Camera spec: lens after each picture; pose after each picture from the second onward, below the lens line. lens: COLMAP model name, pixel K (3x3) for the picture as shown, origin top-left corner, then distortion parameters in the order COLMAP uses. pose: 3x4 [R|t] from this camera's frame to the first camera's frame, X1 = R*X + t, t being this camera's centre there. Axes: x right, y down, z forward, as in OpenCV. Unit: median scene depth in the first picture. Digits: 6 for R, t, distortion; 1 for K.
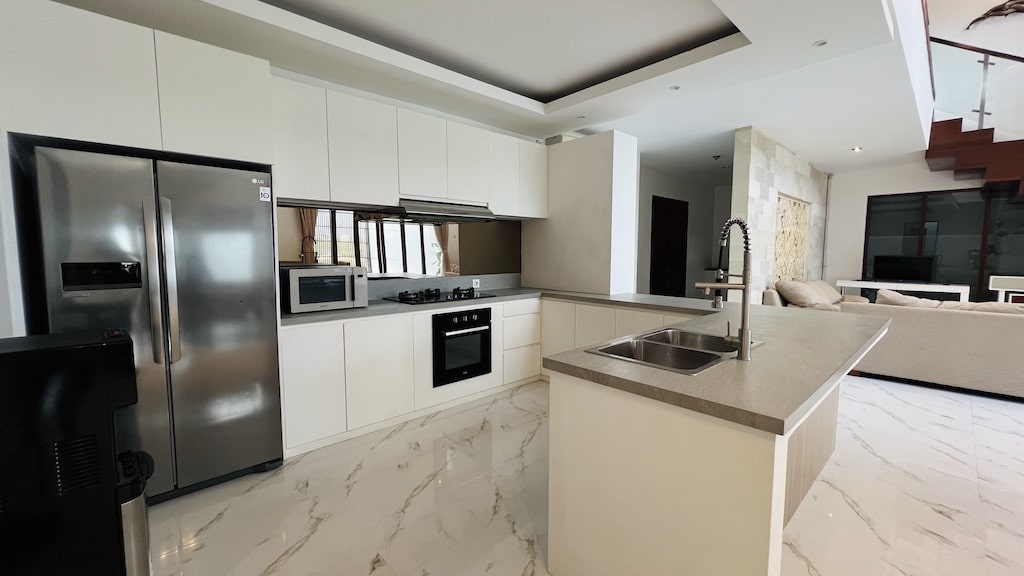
lens RADIAL K [[408.1, 0, 509.8], [0, 408.1, 284.4], [0, 0, 1]] dist [-0.002385, 0.000348]
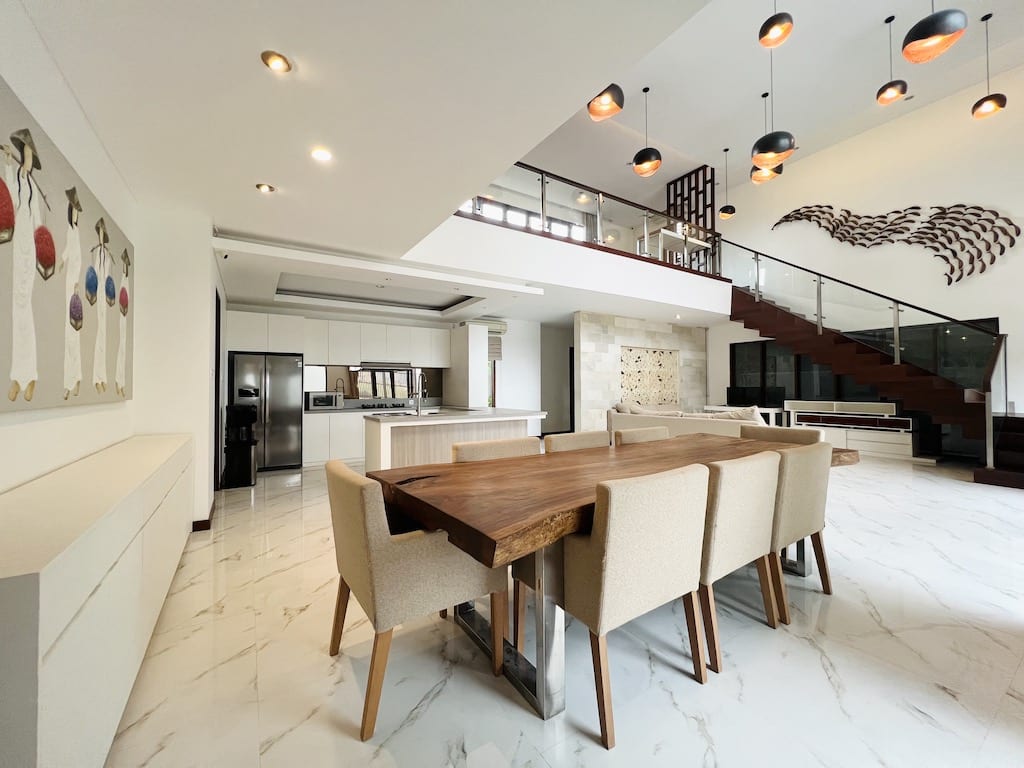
lens RADIAL K [[408.9, 0, 508.3], [0, 408.9, 380.2], [0, 0, 1]] dist [-0.000415, 0.000035]
pose [[0.986213, -0.010134, -0.165170, 0.735639], [-0.006626, 0.994904, -0.100609, 0.090596], [0.165347, 0.100316, 0.981120, -0.869053]]
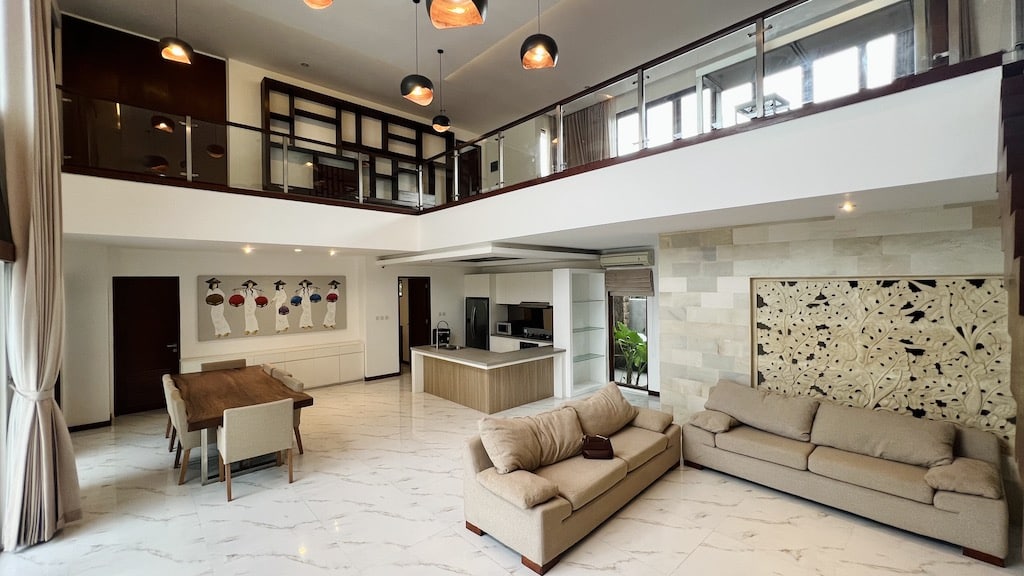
lens RADIAL K [[408.1, 0, 509.8], [0, 408.1, 284.4], [0, 0, 1]] dist [-0.002385, 0.000348]
pose [[0.009268, -0.003413, -0.999951, 2.241830], [-0.070009, 0.997538, -0.004054, -0.259418], [0.997503, 0.070044, 0.009007, 0.712068]]
